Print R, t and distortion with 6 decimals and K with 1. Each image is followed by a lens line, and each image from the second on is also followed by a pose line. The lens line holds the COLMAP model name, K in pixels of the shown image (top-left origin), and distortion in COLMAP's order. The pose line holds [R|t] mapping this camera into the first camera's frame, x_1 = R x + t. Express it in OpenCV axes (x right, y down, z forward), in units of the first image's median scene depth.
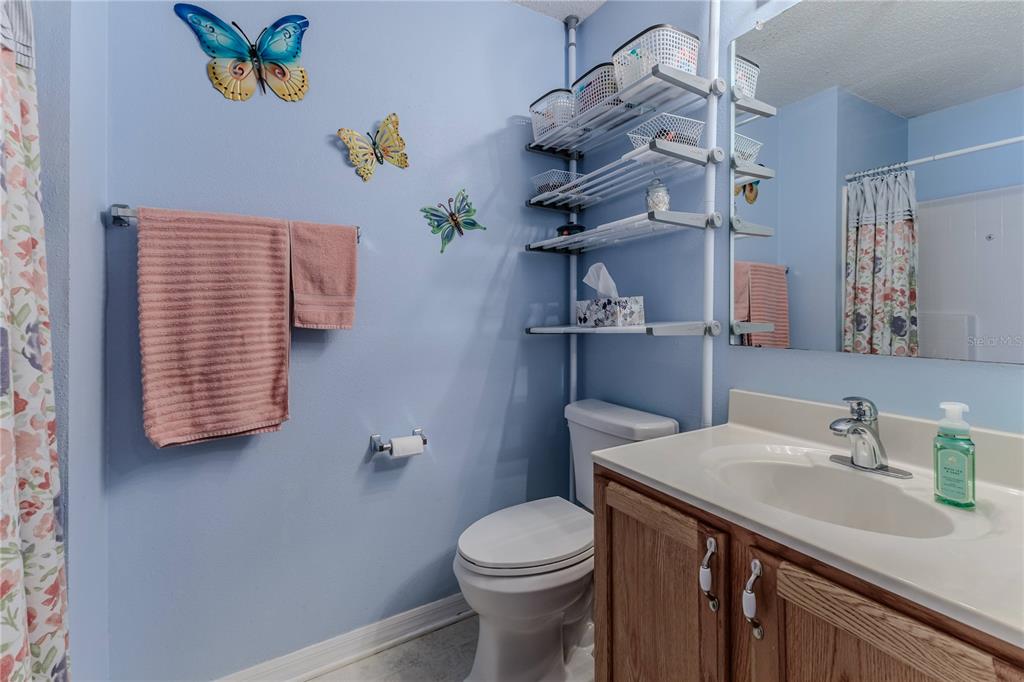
lens RADIAL K [[444.6, 0, 515.0], [0, 444.6, 313.0], [0, 0, 1]] dist [0.016893, -0.000016]
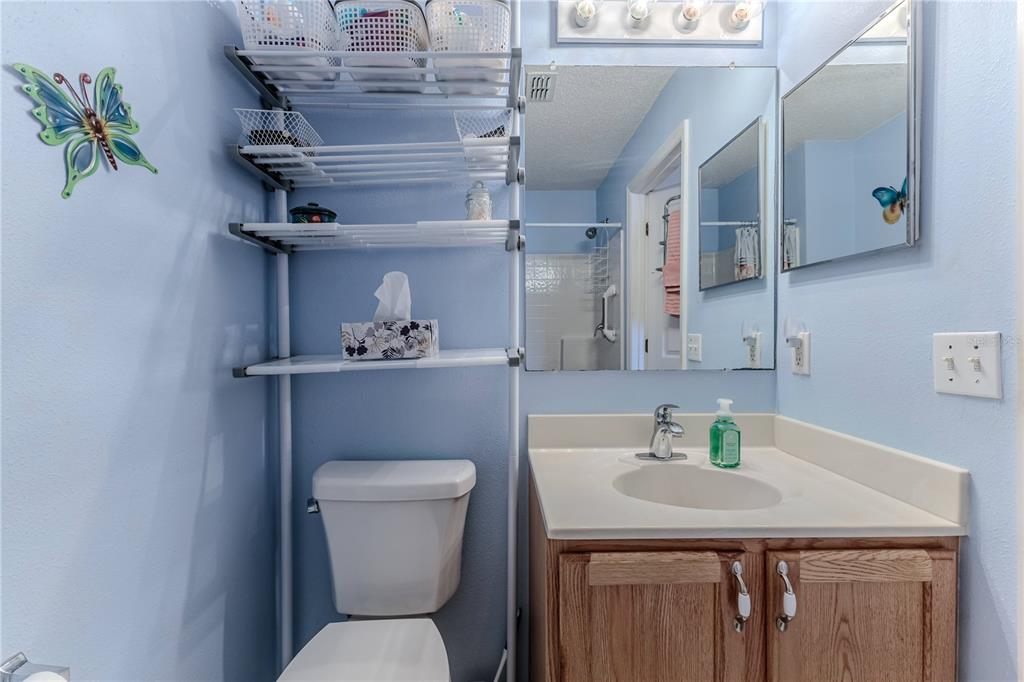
lens RADIAL K [[441.3, 0, 512.0], [0, 441.3, 341.0], [0, 0, 1]] dist [0.014512, 0.000068]
pose [[0.499724, -0.011616, 0.866107, -0.335969], [0.004688, 0.999932, 0.010705, -0.005840], [-0.866172, -0.001289, 0.499744, 0.461228]]
